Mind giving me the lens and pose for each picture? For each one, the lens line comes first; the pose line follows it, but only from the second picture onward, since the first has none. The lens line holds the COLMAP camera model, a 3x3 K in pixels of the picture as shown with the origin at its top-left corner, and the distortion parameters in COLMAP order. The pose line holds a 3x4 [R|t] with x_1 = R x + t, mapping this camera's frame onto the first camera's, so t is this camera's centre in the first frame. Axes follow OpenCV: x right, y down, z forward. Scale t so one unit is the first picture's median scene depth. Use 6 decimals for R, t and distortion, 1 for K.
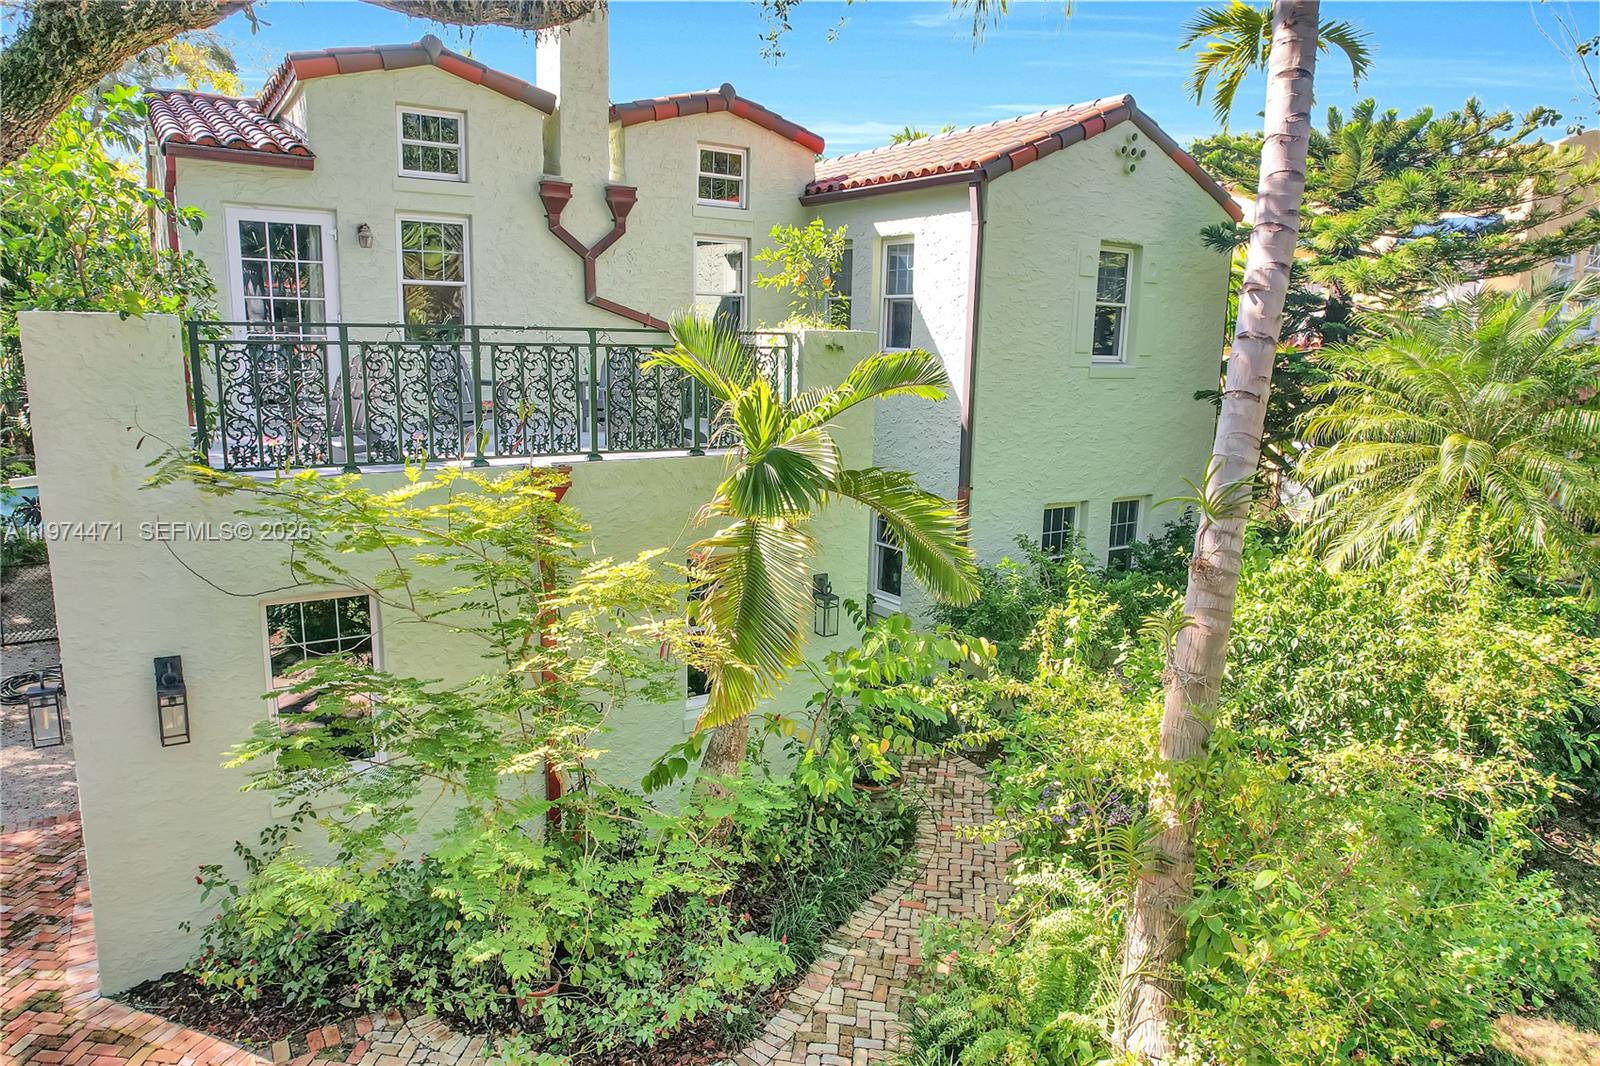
lens RADIAL K [[1003.3, 0, 794.9], [0, 1003.3, 528.9], [0, 0, 1]] dist [-0.089346, 0.085813]
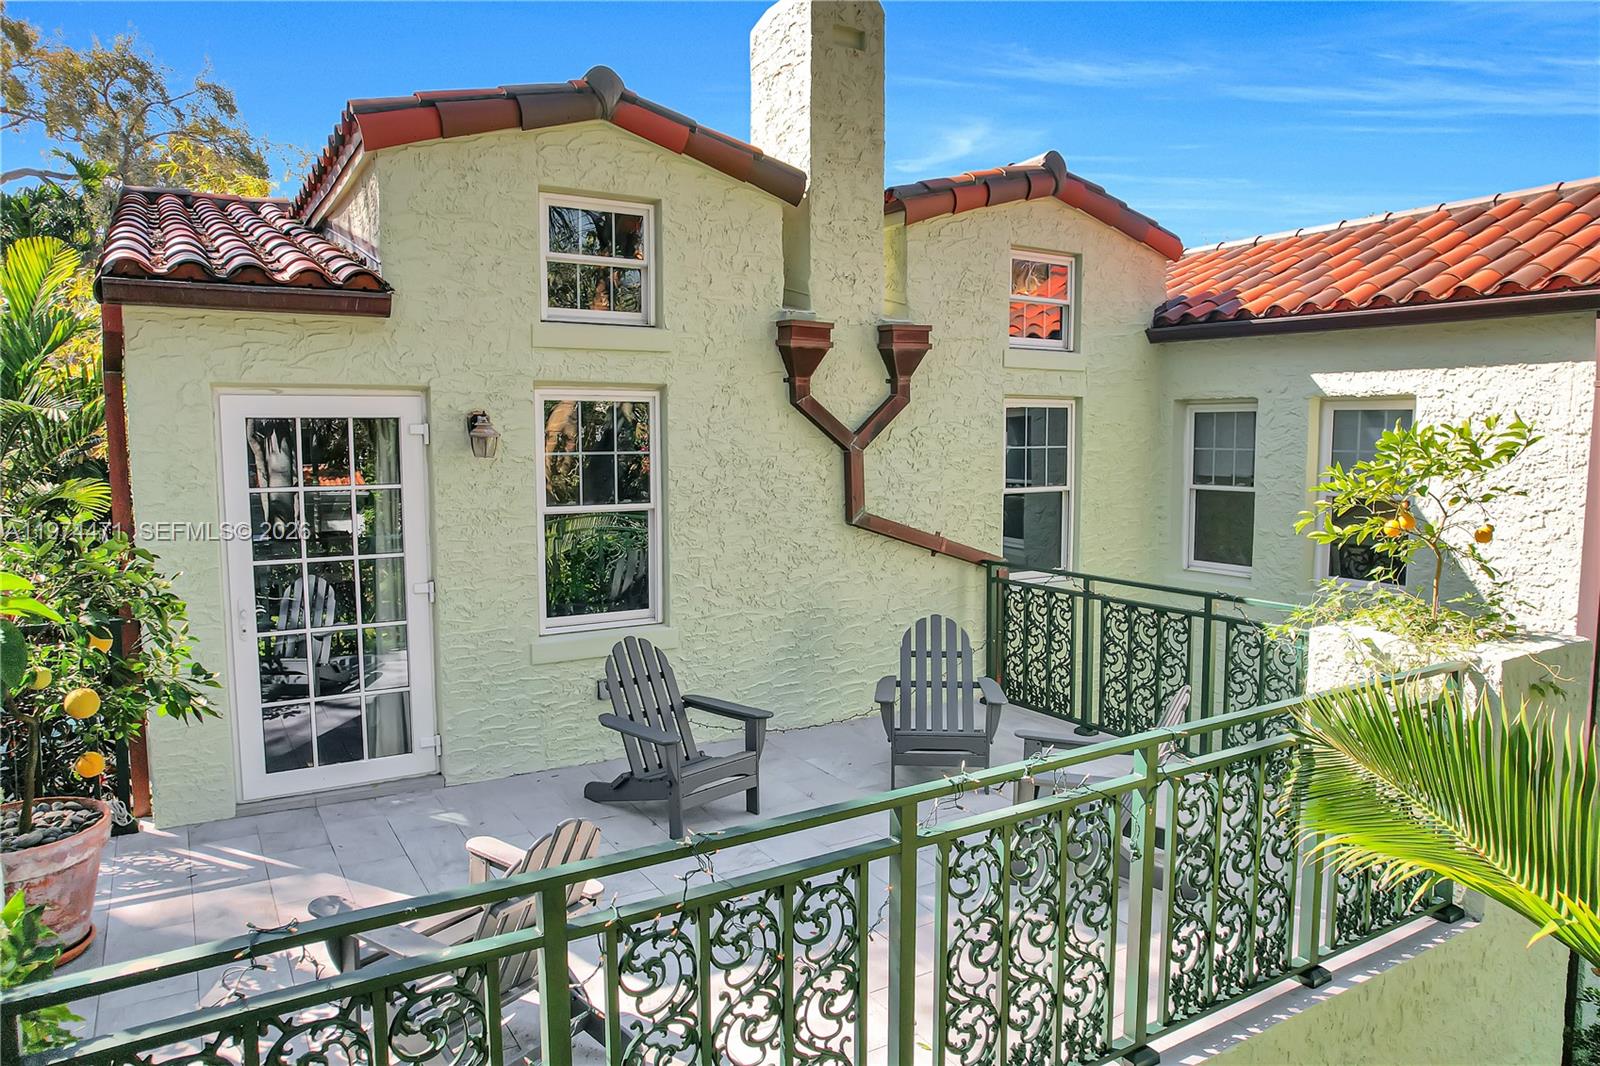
lens RADIAL K [[1037.6, 0, 802.4], [0, 1037.6, 533.9], [0, 0, 1]] dist [-0.060706, 0.047394]
pose [[0.999370, -0.021280, -0.028409, -0.246325], [0.018493, 0.995306, -0.094994, -0.185949], [0.030297, 0.094409, 0.995072, 0.452890]]
